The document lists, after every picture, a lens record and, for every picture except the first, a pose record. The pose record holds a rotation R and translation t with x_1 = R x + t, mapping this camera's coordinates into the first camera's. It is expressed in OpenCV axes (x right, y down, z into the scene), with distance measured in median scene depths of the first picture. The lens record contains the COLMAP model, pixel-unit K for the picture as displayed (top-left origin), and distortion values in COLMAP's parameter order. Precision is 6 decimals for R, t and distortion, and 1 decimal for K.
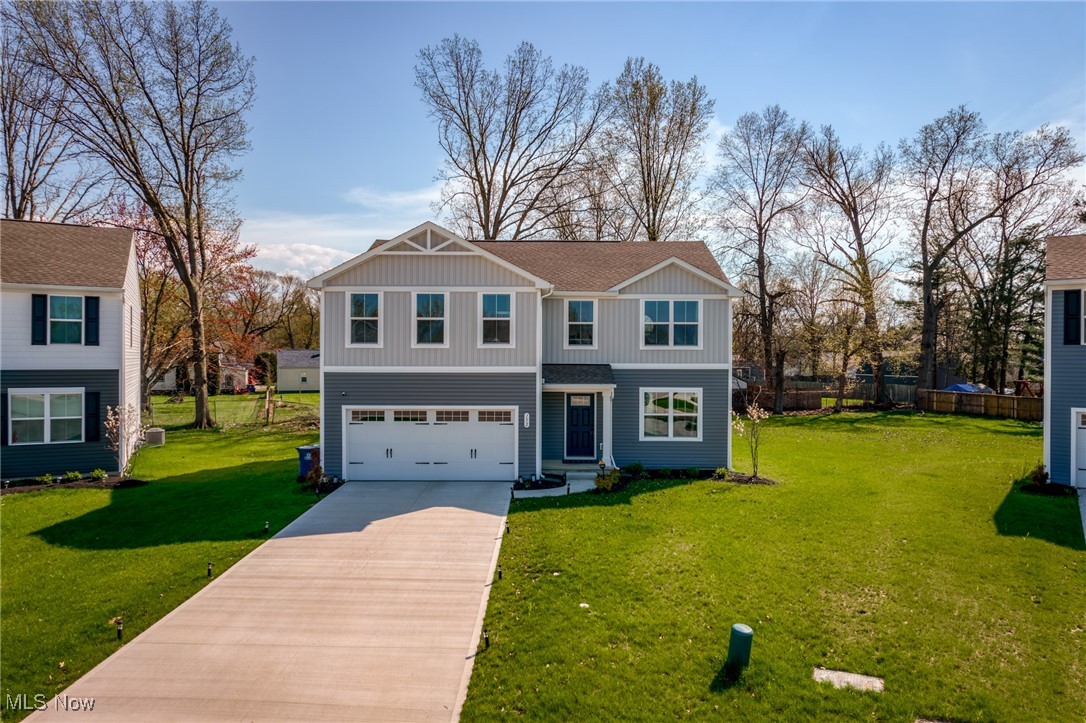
lens RADIAL K [[702.6, 0, 543.0], [0, 702.6, 361.5], [0, 0, 1]] dist [0.017055, 0.000317]
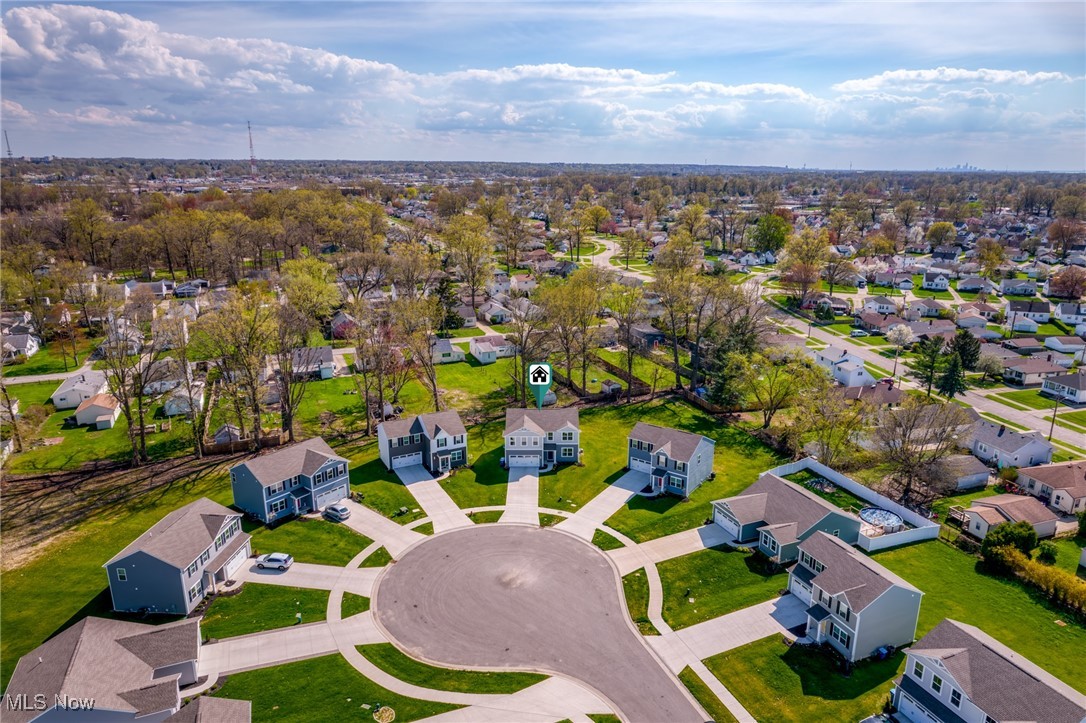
lens RADIAL K [[693.0, 0, 548.7], [0, 693.0, 359.3], [0, 0, 1]] dist [0.013610, 0.000241]
pose [[0.999909, -0.006971, 0.011518, -0.015621], [0.003620, 0.963216, 0.268703, -2.010049], [-0.012968, -0.268637, 0.963154, -3.859301]]
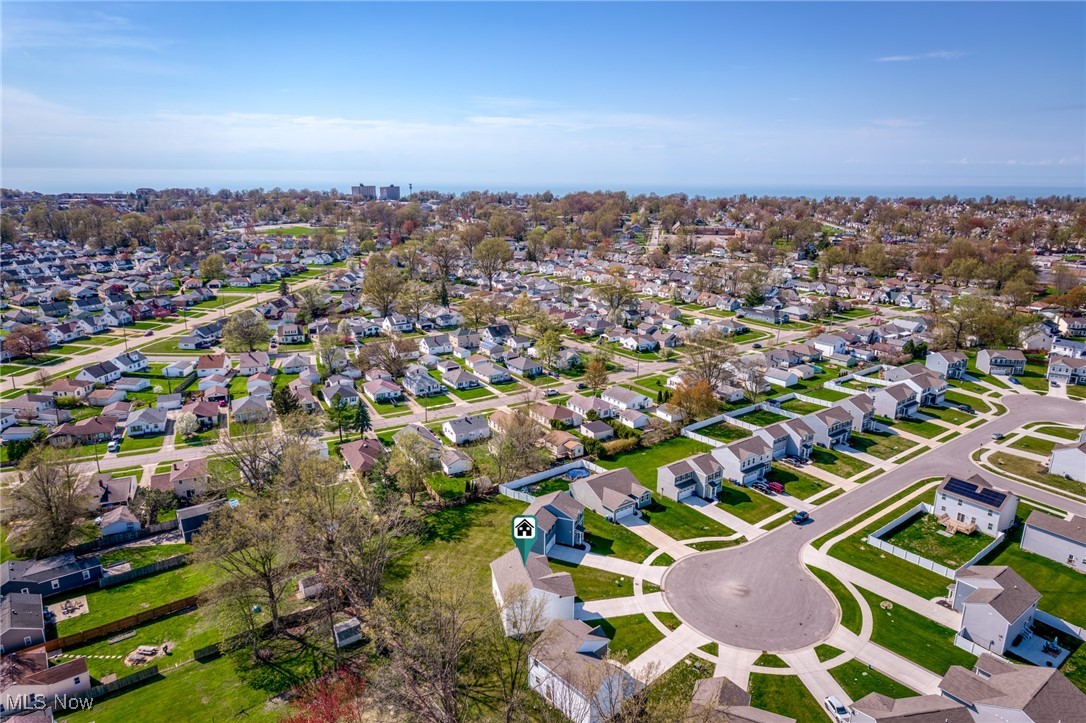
lens RADIAL K [[702.6, 0, 543.0], [0, 702.6, 361.5], [0, 0, 1]] dist [0.017055, 0.000317]
pose [[-0.284911, -0.263176, 0.921718, -4.450107], [-0.031161, 0.963606, 0.265504, -3.041870], [-0.958047, 0.046923, -0.282743, 2.486167]]
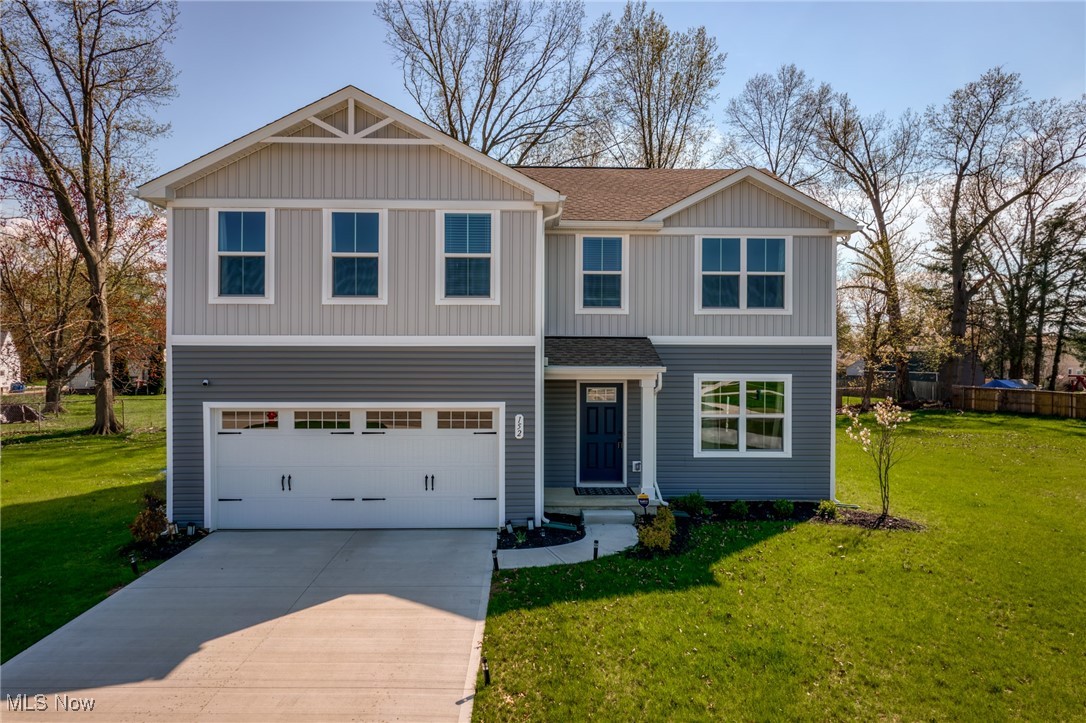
lens RADIAL K [[693.0, 0, 548.7], [0, 693.0, 359.3], [0, 0, 1]] dist [0.013610, 0.000241]
pose [[0.999317, -0.000013, 0.036959, -0.018003], [0.000175, 0.999990, -0.004384, 0.026617], [-0.036959, 0.004388, 0.999307, 0.374053]]
